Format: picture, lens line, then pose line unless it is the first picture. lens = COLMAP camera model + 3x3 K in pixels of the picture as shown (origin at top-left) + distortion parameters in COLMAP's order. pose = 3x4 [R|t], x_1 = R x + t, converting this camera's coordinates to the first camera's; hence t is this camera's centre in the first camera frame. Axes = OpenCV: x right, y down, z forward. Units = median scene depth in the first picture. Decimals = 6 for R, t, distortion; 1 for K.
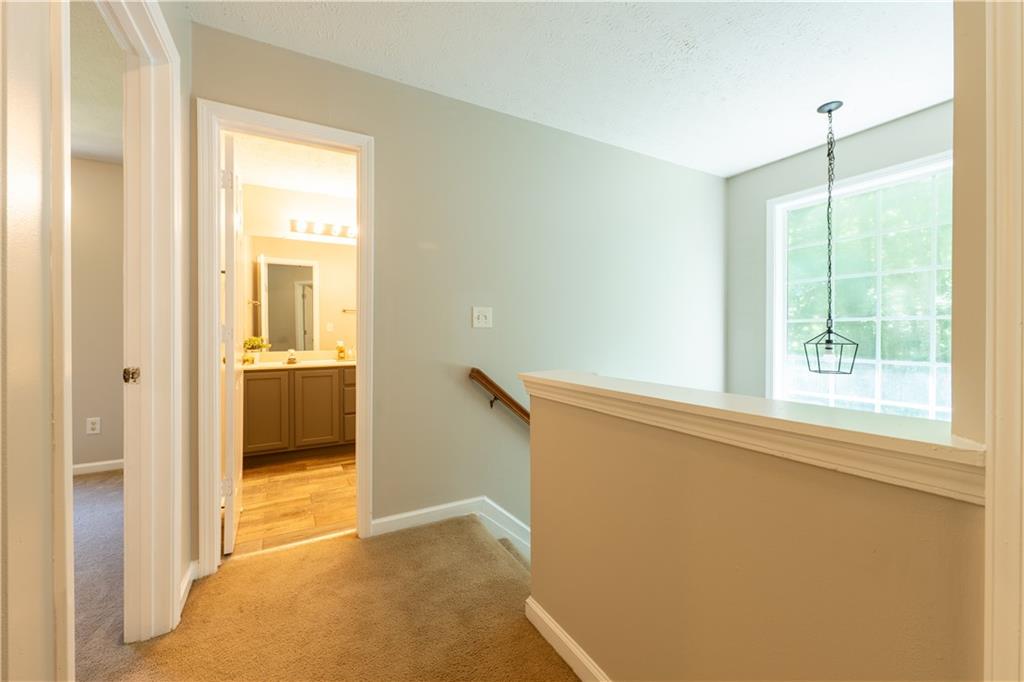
lens RADIAL K [[408.6, 0, 510.0], [0, 408.6, 338.1], [0, 0, 1]] dist [0.000559, -0.000149]
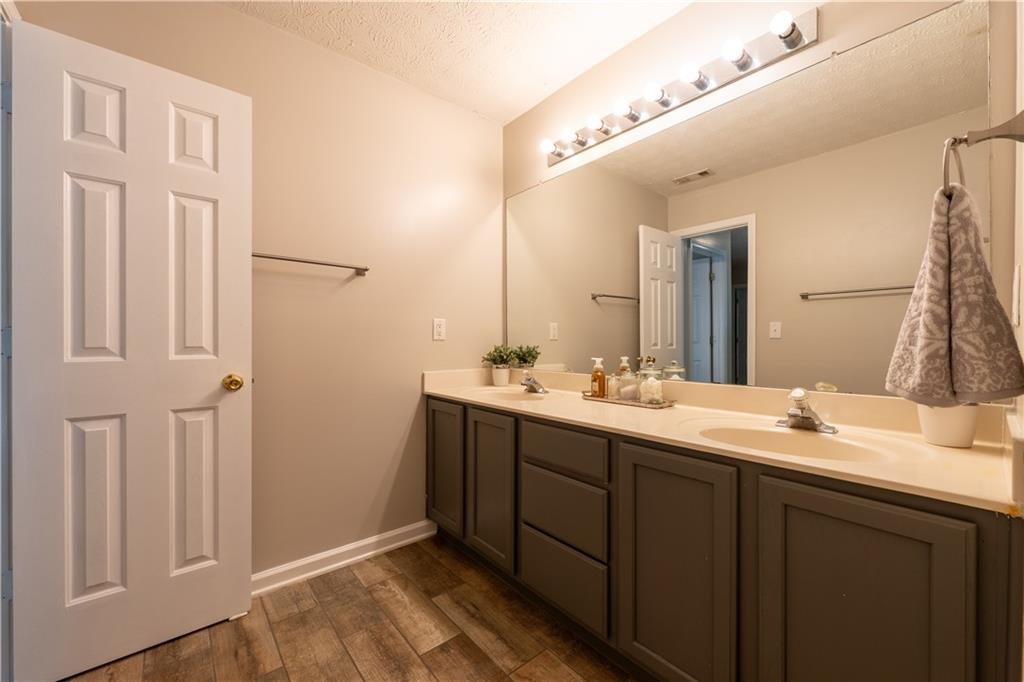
lens RADIAL K [[408.6, 0, 510.0], [0, 408.6, 338.1], [0, 0, 1]] dist [0.000559, -0.000149]
pose [[0.182507, -0.000460, -0.983204, 0.054379], [-0.007015, 0.999974, -0.001770, -0.022875], [0.983179, 0.007221, 0.182499, 1.072118]]
